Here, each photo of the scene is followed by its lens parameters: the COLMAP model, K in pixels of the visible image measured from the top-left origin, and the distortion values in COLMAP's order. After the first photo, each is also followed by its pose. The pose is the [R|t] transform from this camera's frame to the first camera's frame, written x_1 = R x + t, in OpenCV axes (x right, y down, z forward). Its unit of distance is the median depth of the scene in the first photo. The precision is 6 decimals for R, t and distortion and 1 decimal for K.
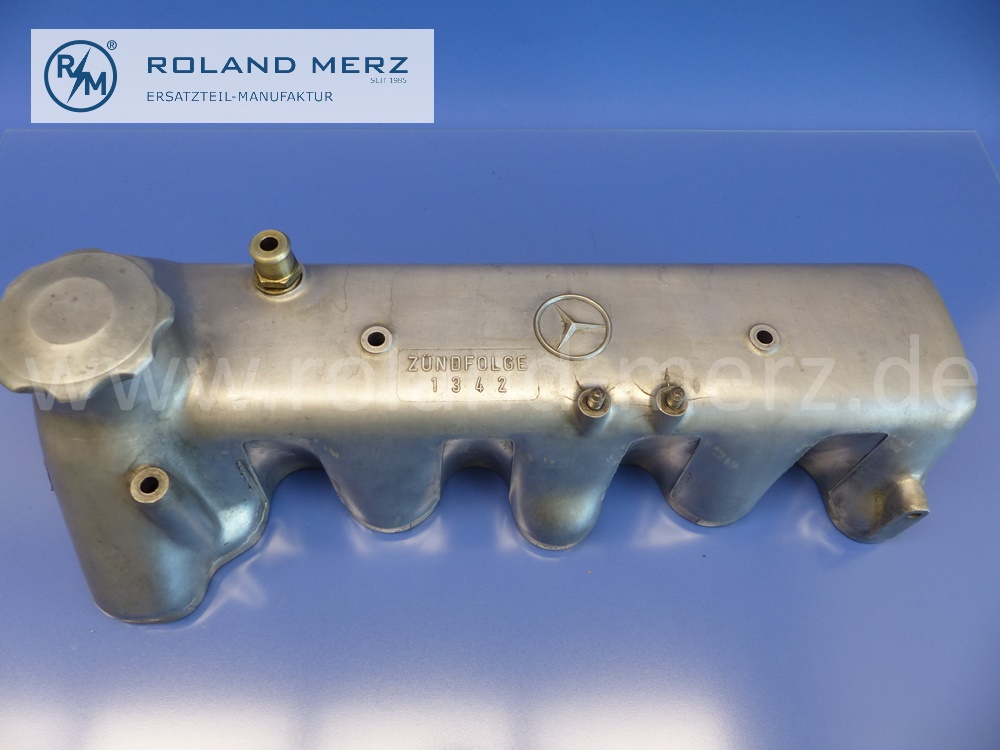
lens RADIAL K [[775.9, 0, 500.0], [0, 775.9, 375.0], [0, 0, 1]] dist [-0.014941, -0.002955]
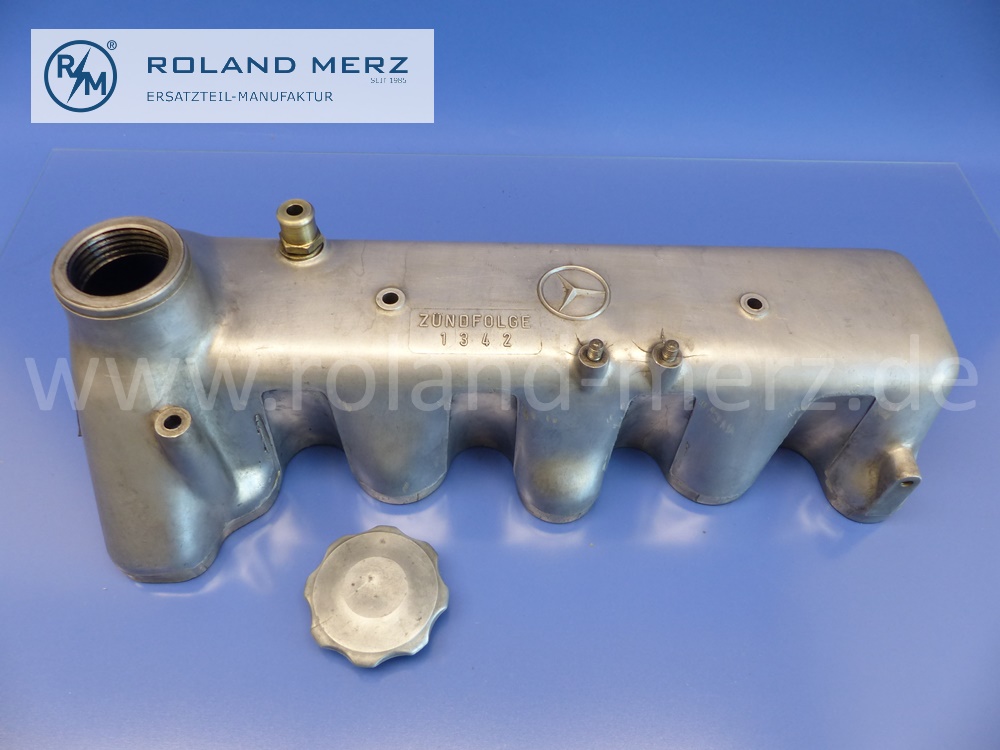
lens RADIAL K [[775.9, 0, 500.0], [0, 775.9, 375.0], [0, 0, 1]] dist [-0.014941, -0.002955]
pose [[0.999862, 0.009616, -0.013520, 0.007528], [-0.011171, 0.992693, -0.120146, 0.180605], [0.012266, 0.120281, 0.992664, -0.048777]]
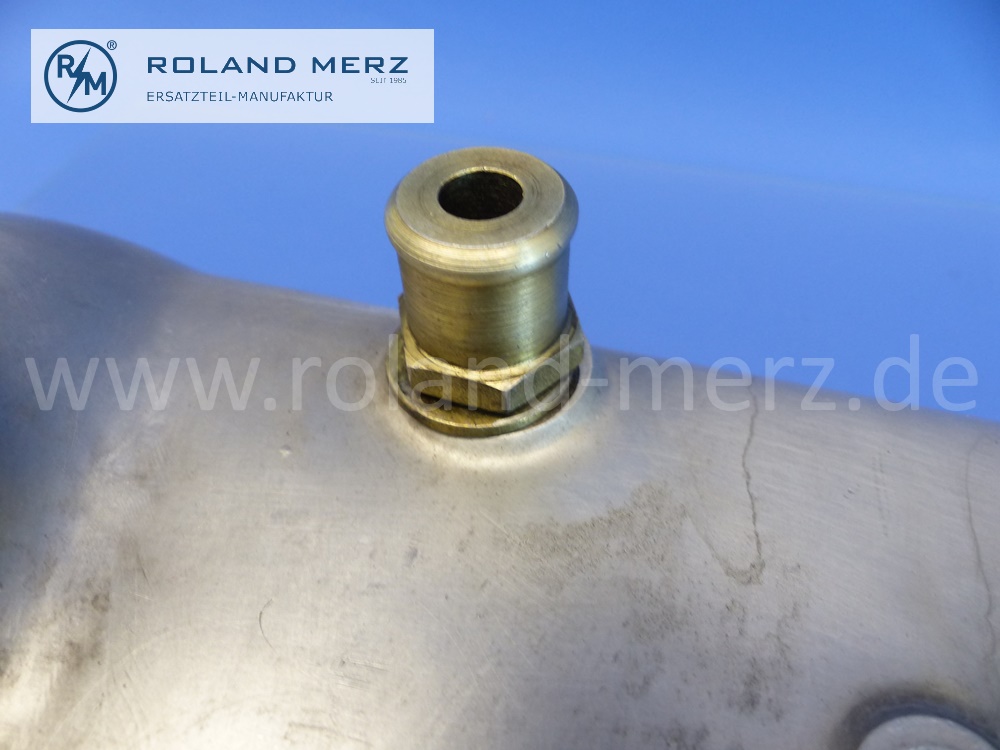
lens RADIAL K [[775.9, 0, 500.0], [0, 775.9, 375.0], [0, 0, 1]] dist [-0.014941, -0.002955]
pose [[0.947758, 0.180982, -0.262680, -0.218084], [-0.233704, 0.954423, -0.185630, -0.079651], [0.217112, 0.237321, 0.946859, 0.774988]]
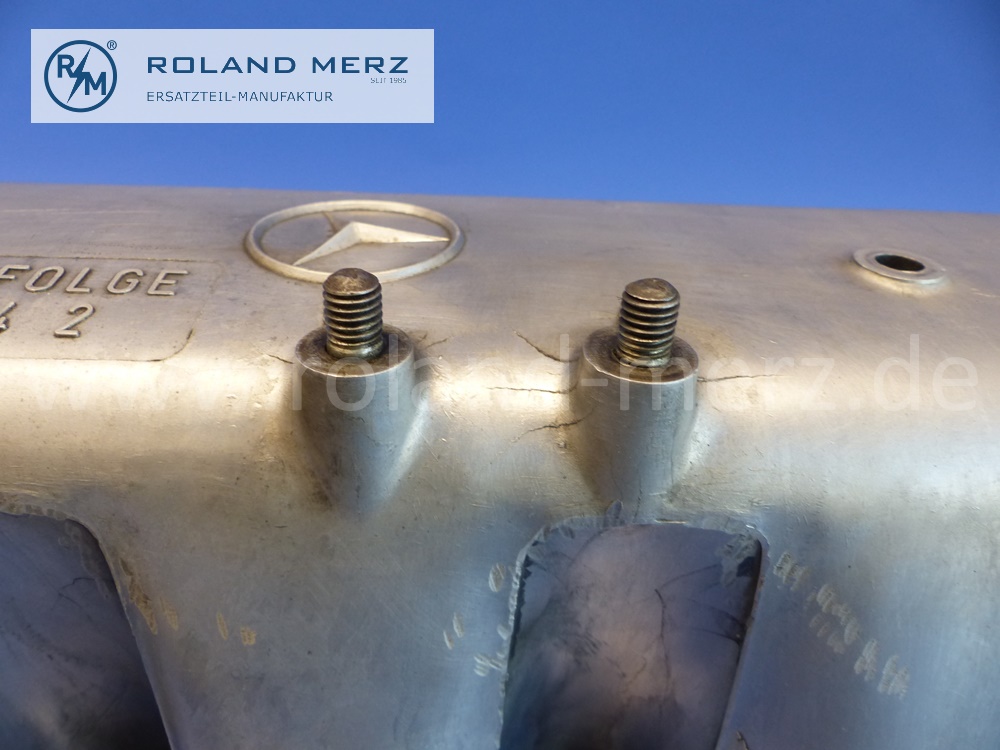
lens RADIAL K [[775.9, 0, 500.0], [0, 775.9, 375.0], [0, 0, 1]] dist [-0.014941, -0.002955]
pose [[0.999816, 0.001906, -0.019081, 0.168331], [-0.011303, 0.862381, -0.506134, 0.174442], [0.015491, 0.506257, 0.862244, 0.723931]]
